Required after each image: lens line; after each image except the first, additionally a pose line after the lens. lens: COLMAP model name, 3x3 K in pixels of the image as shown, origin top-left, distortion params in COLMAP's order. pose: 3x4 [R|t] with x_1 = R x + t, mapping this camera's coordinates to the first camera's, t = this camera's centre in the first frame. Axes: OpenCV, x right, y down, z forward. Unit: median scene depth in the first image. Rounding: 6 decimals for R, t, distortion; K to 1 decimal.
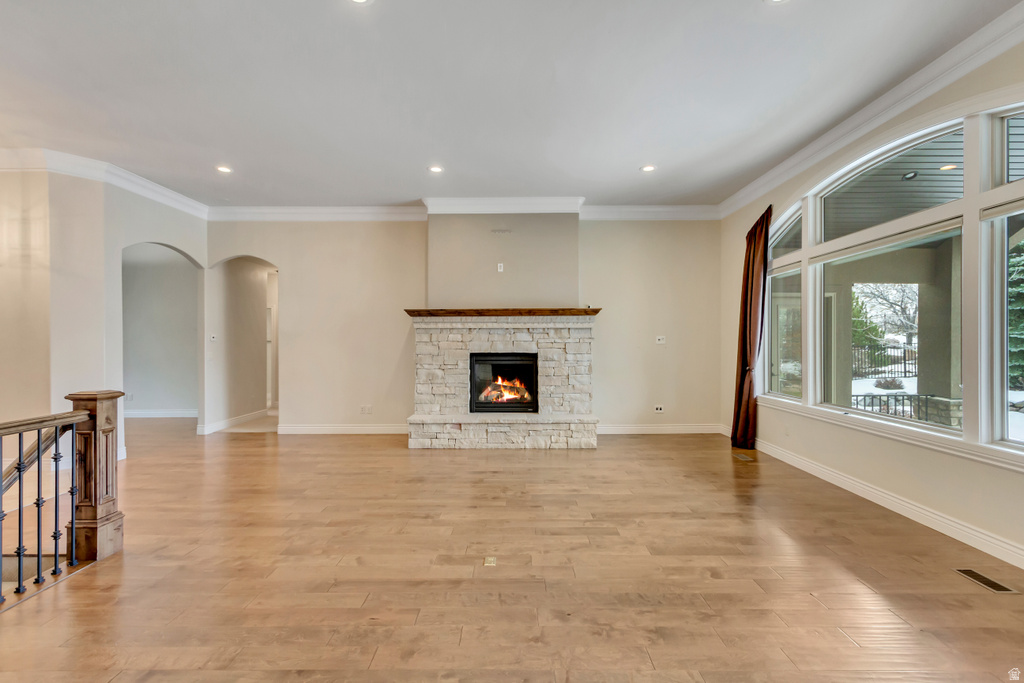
lens RADIAL K [[475.3, 0, 514.1], [0, 475.3, 342.9], [0, 0, 1]] dist [0.004595, -0.000328]
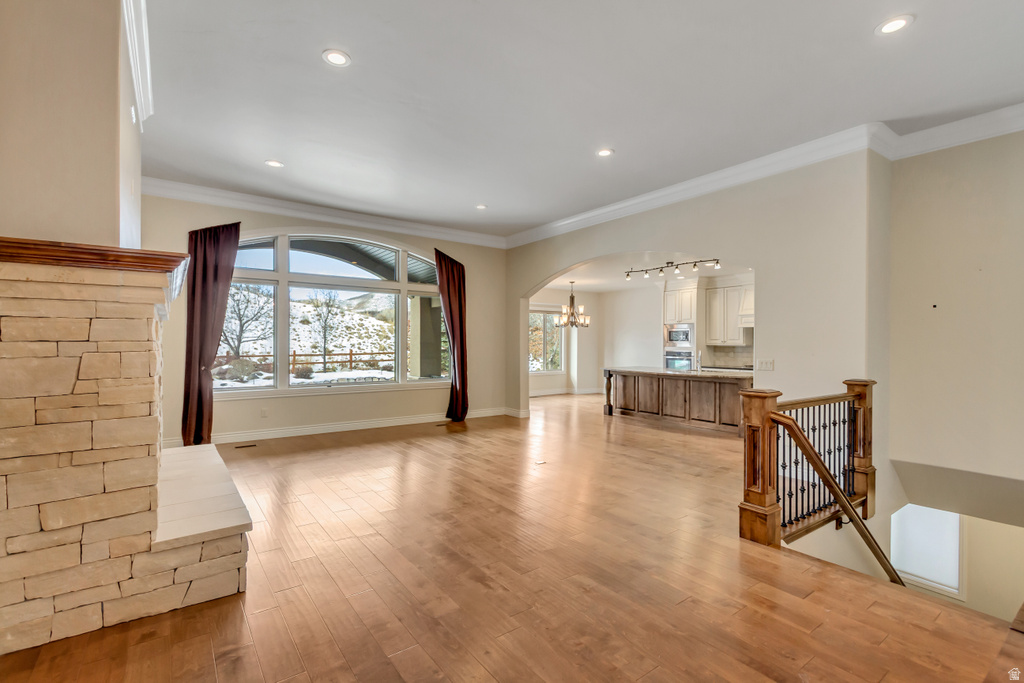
lens RADIAL K [[475.3, 0, 514.1], [0, 475.3, 342.9], [0, 0, 1]] dist [0.004595, -0.000328]
pose [[-0.597930, -0.003399, 0.801541, -0.680500], [-0.002478, 0.999994, 0.002393, -0.002643], [-0.801544, -0.000555, -0.597935, 1.015036]]
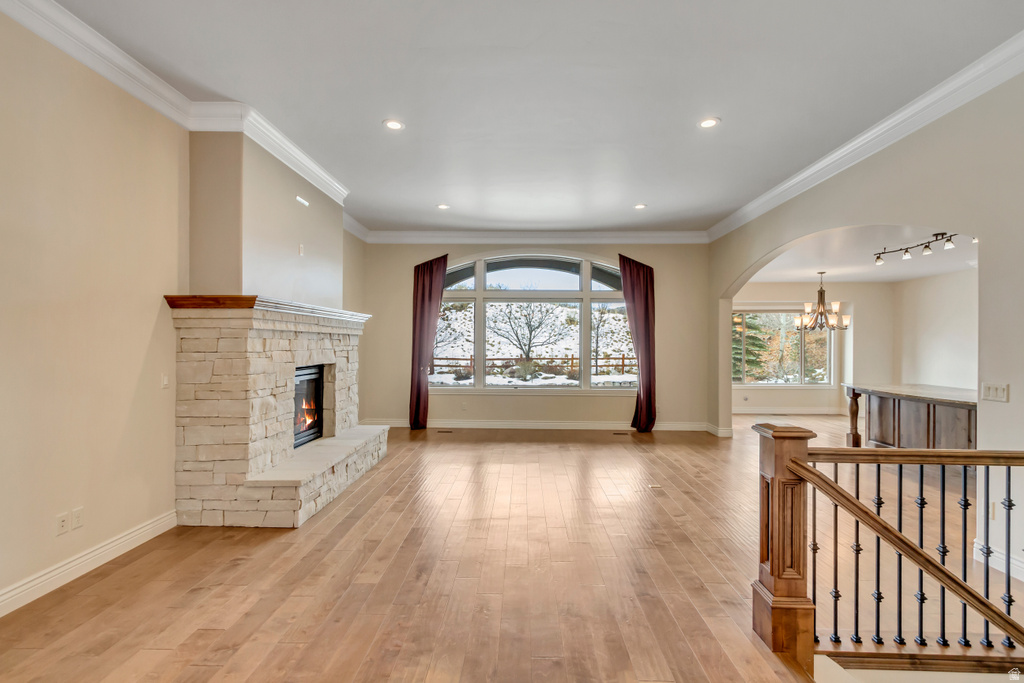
lens RADIAL K [[475.3, 0, 514.1], [0, 475.3, 342.9], [0, 0, 1]] dist [0.004595, -0.000328]
pose [[0.019494, 0.003419, 0.999804, -0.792177], [-0.001968, 0.999992, -0.003381, -0.012480], [-0.999808, -0.001901, 0.019501, 0.679093]]
